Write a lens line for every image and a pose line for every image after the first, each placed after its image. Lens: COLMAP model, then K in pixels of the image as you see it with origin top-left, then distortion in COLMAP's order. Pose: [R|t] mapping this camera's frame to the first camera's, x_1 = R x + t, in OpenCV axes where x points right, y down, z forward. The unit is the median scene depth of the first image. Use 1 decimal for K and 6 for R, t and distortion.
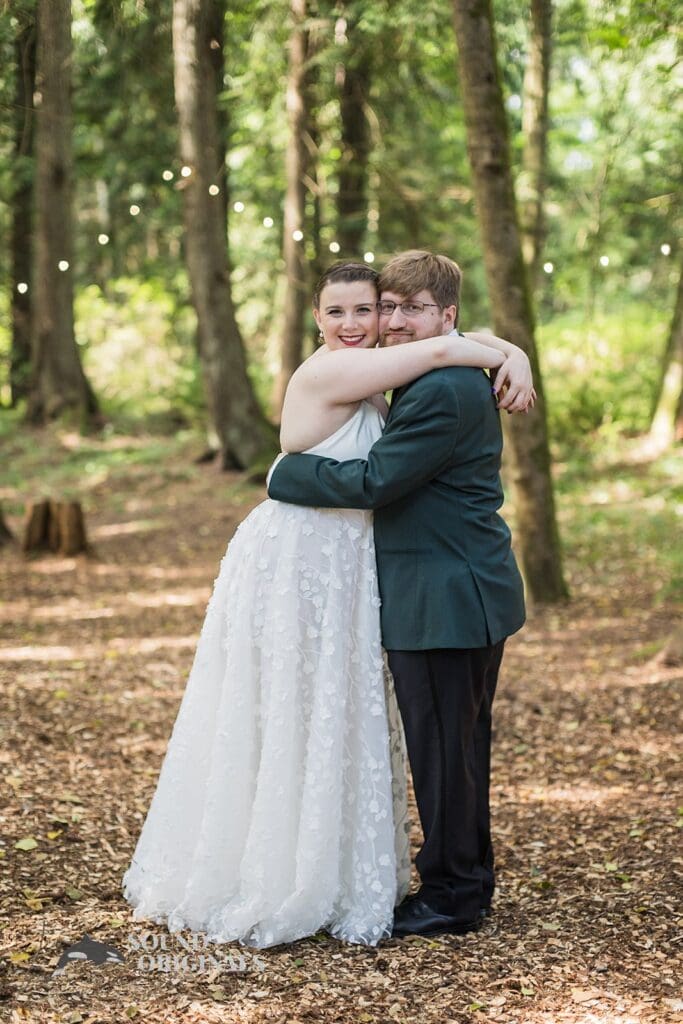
lens RADIAL K [[1507.9, 0, 350.6], [0, 1507.9, 512.1], [0, 0, 1]] dist [0.029560, -0.035459]
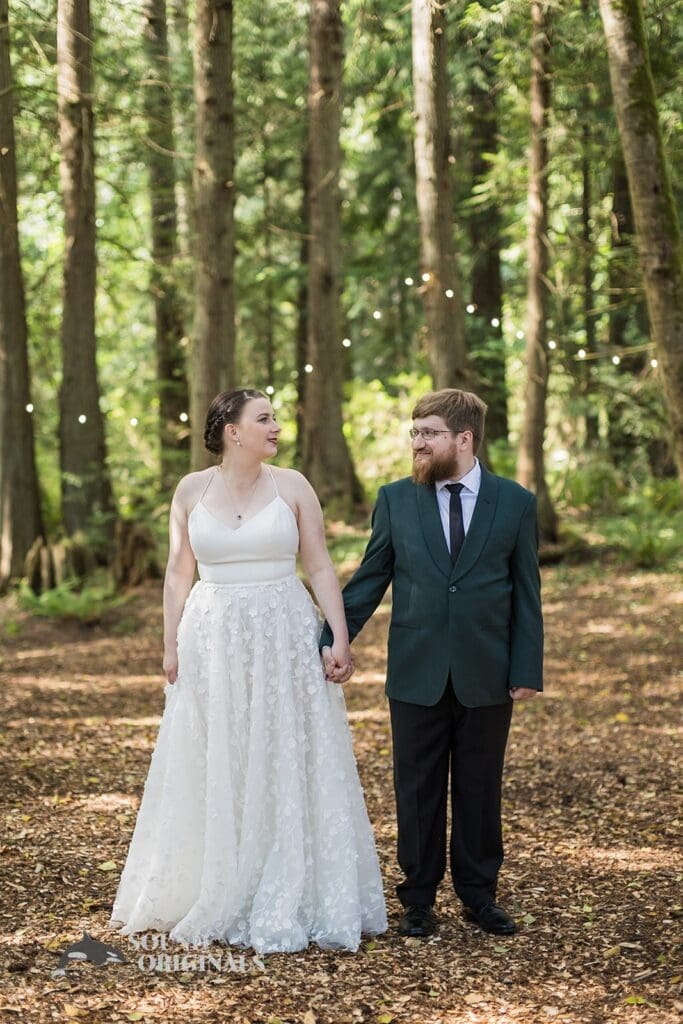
lens RADIAL K [[1507.6, 0, 341.5], [0, 1507.6, 512.0], [0, 0, 1]] dist [0.014451, 0.029702]
pose [[0.976029, -0.005254, -0.217577, 0.223360], [-0.007030, 0.998426, -0.055646, 0.000798], [0.217527, 0.055842, 0.974456, -0.152664]]
